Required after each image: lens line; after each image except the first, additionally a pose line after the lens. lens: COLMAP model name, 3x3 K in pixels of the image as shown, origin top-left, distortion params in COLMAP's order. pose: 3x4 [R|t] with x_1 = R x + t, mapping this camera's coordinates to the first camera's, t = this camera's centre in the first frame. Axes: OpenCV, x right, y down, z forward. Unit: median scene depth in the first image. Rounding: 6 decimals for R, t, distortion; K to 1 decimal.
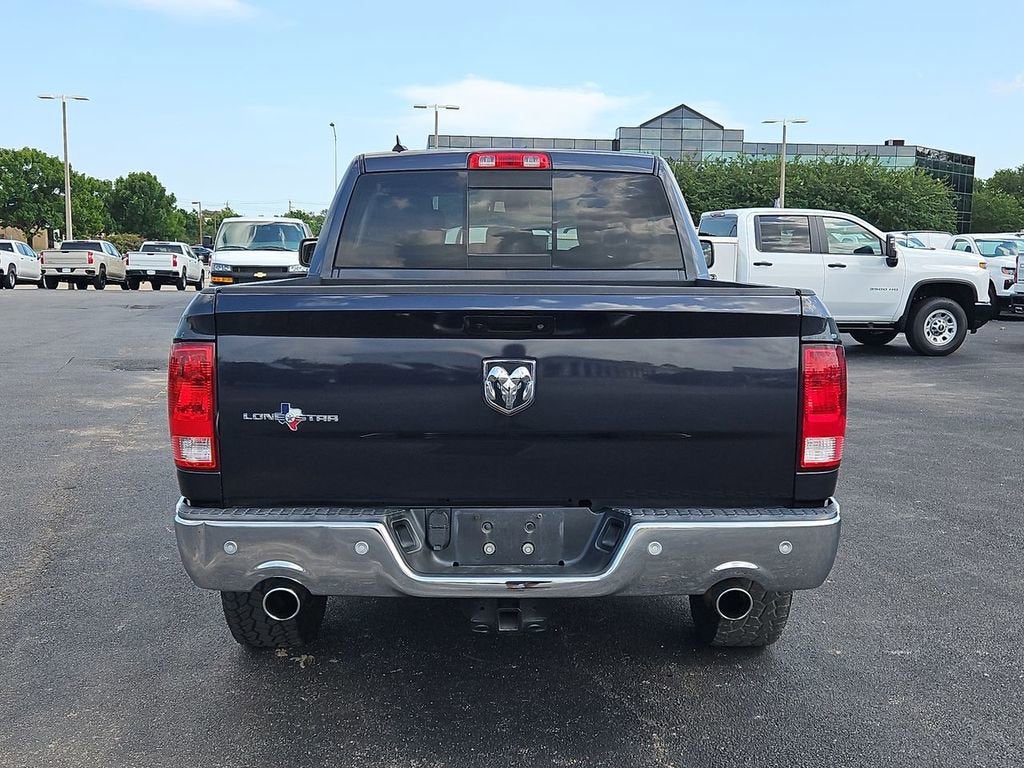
lens RADIAL K [[1165.8, 0, 518.1], [0, 1165.8, 387.3], [0, 0, 1]] dist [0.065715, -0.011190]
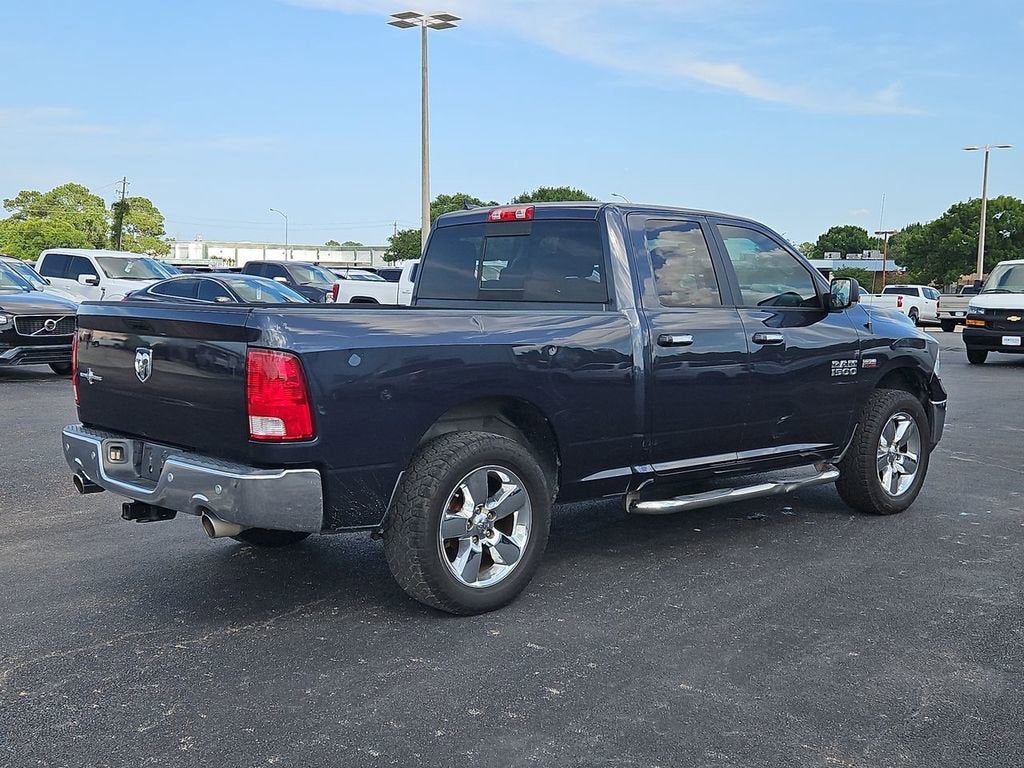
lens RADIAL K [[1167.5, 0, 503.0], [0, 1167.5, 369.0], [0, 0, 1]] dist [0.065666, 0.002064]
pose [[0.645981, 0.055089, -0.761363, 0.262992], [-0.096564, 0.995277, -0.009915, -0.004655], [0.757221, 0.079925, 0.648250, 0.056928]]
